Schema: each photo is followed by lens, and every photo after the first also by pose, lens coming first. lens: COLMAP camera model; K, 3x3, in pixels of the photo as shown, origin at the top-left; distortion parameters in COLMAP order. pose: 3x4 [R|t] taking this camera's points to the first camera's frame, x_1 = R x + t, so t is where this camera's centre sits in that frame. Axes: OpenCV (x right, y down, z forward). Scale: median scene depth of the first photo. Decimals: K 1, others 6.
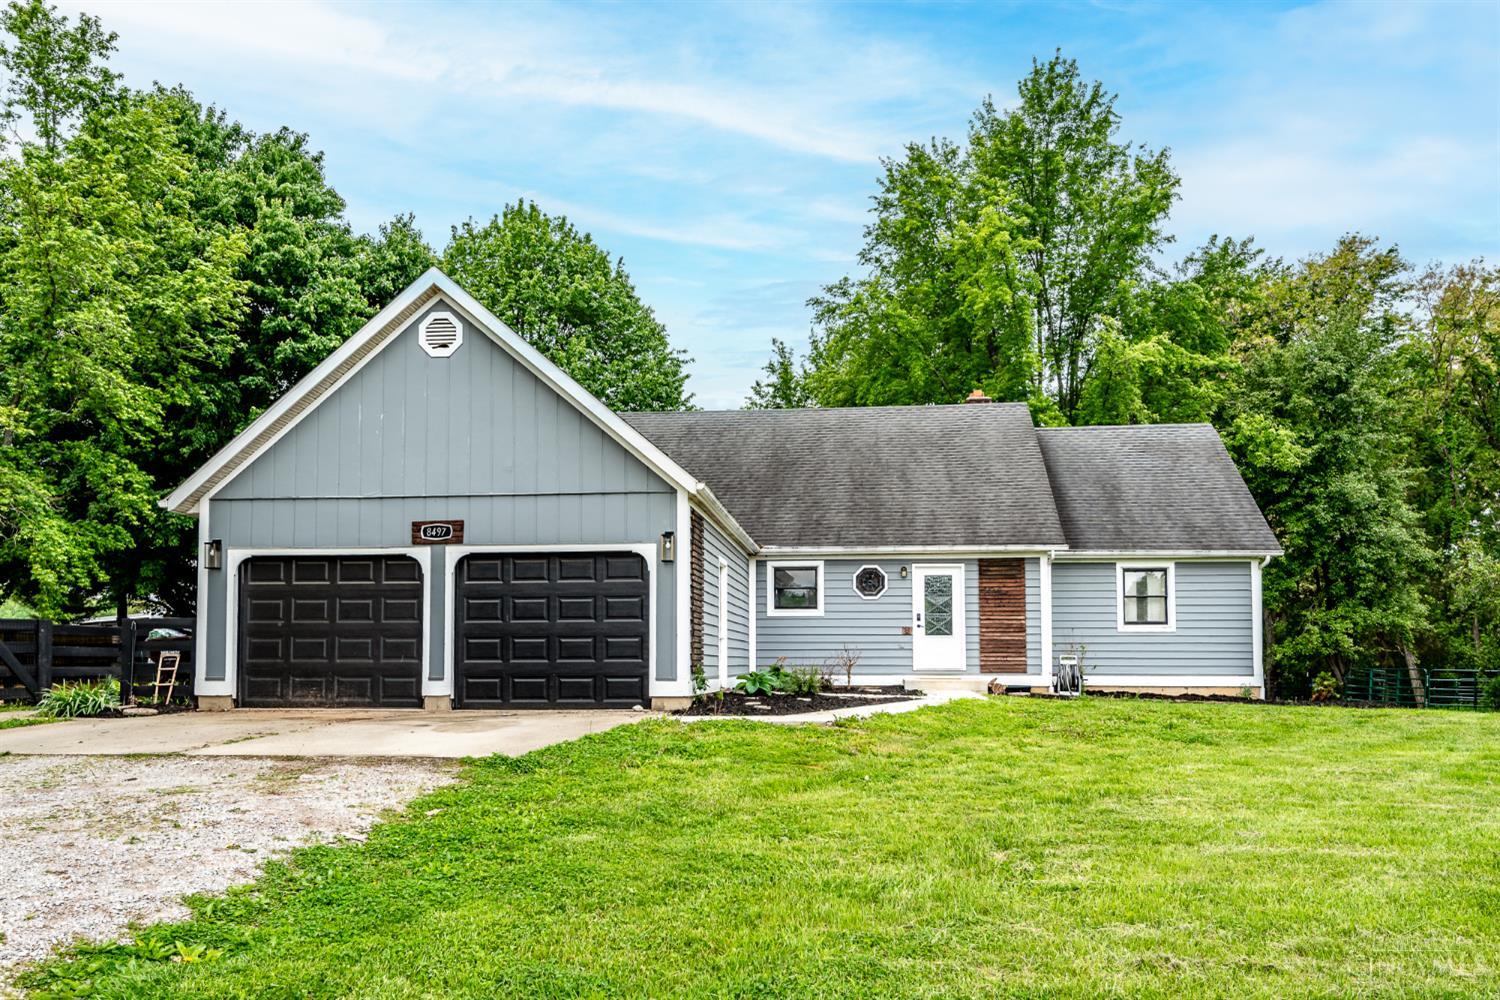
lens RADIAL K [[1122.8, 0, 744.2], [0, 1122.8, 611.3], [0, 0, 1]] dist [0.012020, 0.004313]
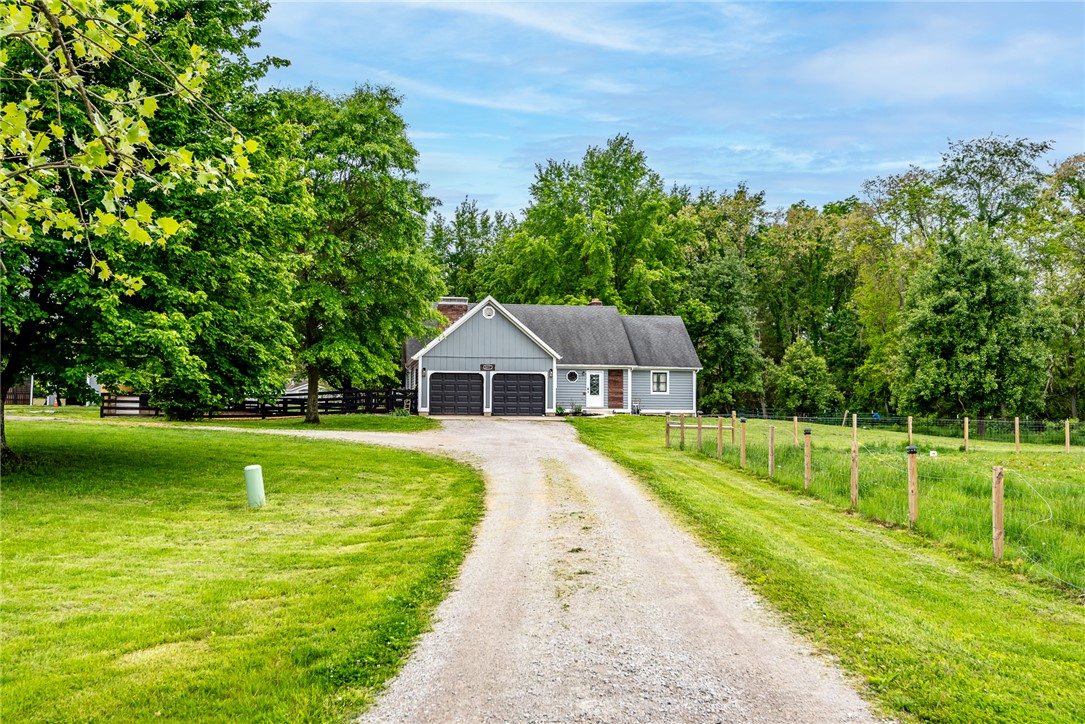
lens RADIAL K [[1094.7, 0, 542.5], [0, 1094.7, 363.0], [0, 0, 1]] dist [-0.003398, 0.000000]
pose [[0.958700, 0.018863, 0.283794, -0.751323], [-0.020915, 0.999772, 0.004202, -0.069901], [-0.283650, -0.009964, 0.958876, -1.657951]]
